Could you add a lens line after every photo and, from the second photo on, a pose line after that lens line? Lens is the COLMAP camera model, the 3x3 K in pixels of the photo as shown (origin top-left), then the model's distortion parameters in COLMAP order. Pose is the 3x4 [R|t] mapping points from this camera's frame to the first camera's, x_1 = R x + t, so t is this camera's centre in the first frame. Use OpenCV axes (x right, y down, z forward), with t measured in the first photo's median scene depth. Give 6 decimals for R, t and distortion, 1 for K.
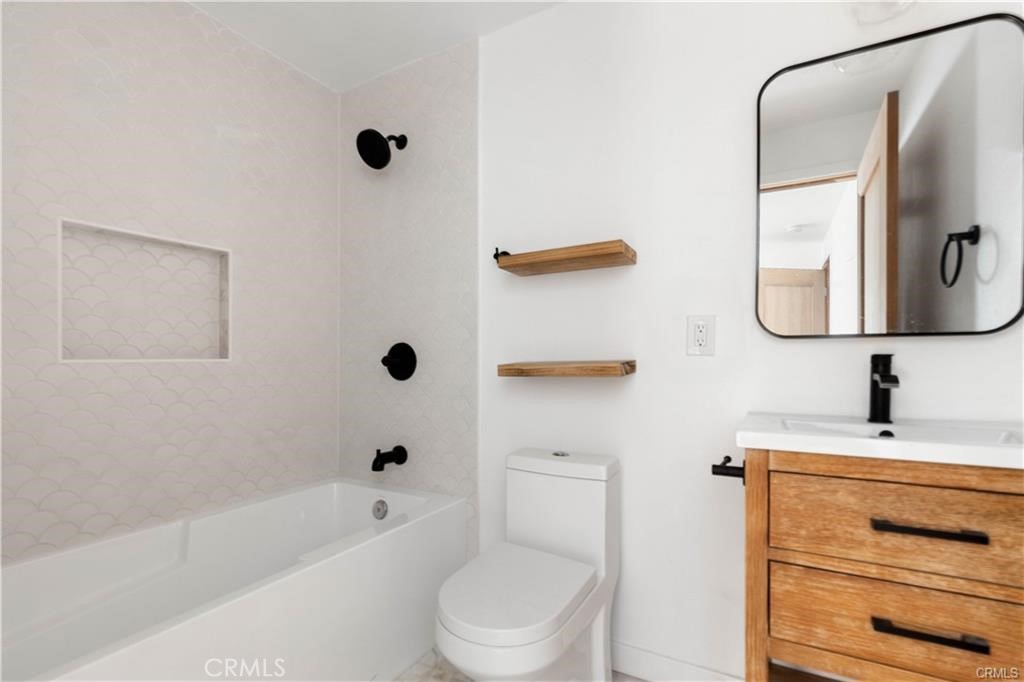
lens RADIAL K [[476.3, 0, 511.3], [0, 476.3, 349.4], [0, 0, 1]] dist [0.003527, 0.001326]
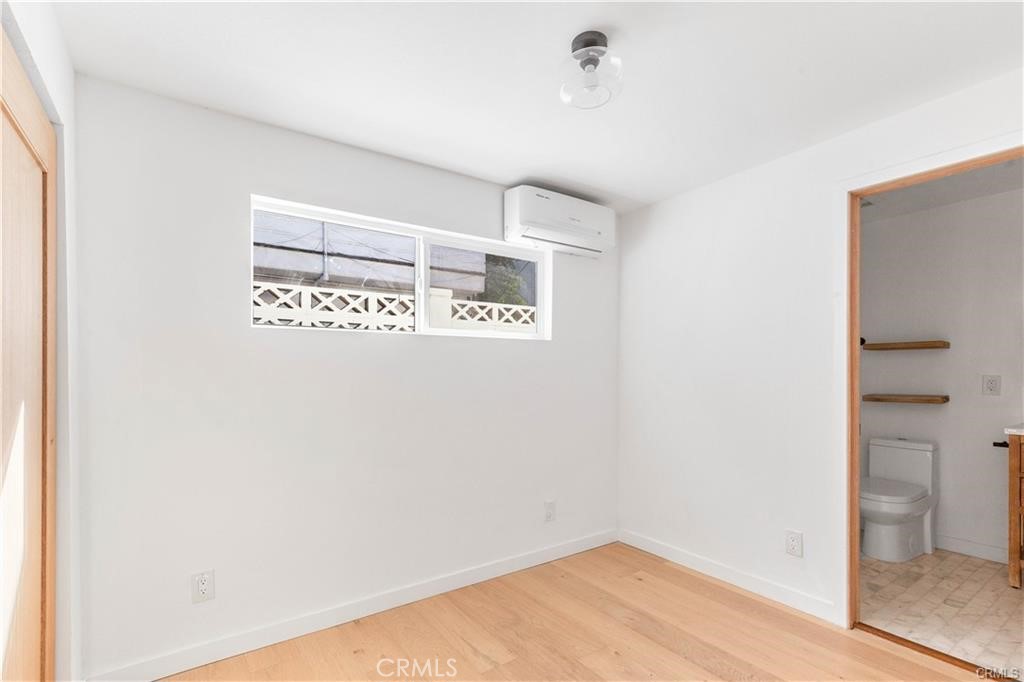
lens RADIAL K [[476.3, 0, 509.5], [0, 476.3, 367.4], [0, 0, 1]] dist [0.003527, 0.001326]
pose [[0.896714, -0.002944, -0.442600, -0.569058], [0.011774, 0.999783, 0.017204, -0.169009], [0.442453, -0.020638, 0.896554, -1.818643]]
